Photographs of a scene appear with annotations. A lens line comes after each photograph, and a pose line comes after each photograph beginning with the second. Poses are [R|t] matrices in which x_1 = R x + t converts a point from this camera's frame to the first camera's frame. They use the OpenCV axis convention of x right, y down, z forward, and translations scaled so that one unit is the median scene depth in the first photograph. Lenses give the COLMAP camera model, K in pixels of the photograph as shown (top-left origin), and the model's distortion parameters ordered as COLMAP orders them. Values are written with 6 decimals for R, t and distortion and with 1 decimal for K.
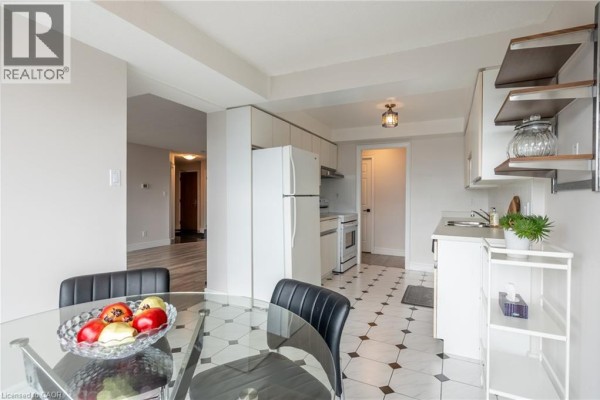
lens RADIAL K [[288.7, 0, 300.0], [0, 288.7, 200.0], [0, 0, 1]] dist [-0.001906, -0.000160]
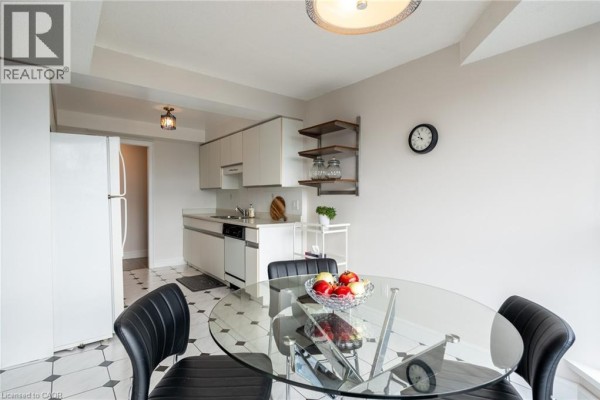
lens RADIAL K [[297.4, 0, 293.7], [0, 297.4, 200.4], [0, 0, 1]] dist [0.000139, -0.000157]
pose [[0.456121, -0.016811, 0.889759, -0.346403], [0.007935, 0.999859, 0.014824, -0.008169], [-0.889882, 0.000299, 0.456190, 0.088205]]
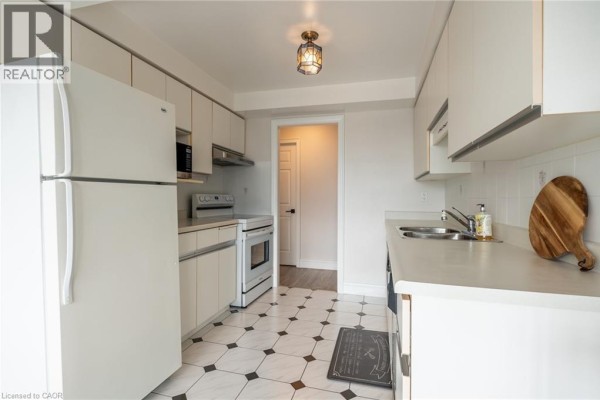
lens RADIAL K [[297.4, 0, 293.7], [0, 297.4, 200.4], [0, 0, 1]] dist [0.000139, -0.000157]
pose [[0.981405, -0.004676, 0.191894, 0.126558], [0.004787, 0.999989, -0.000114, 0.011110], [-0.191891, 0.001031, 0.981416, 0.318594]]
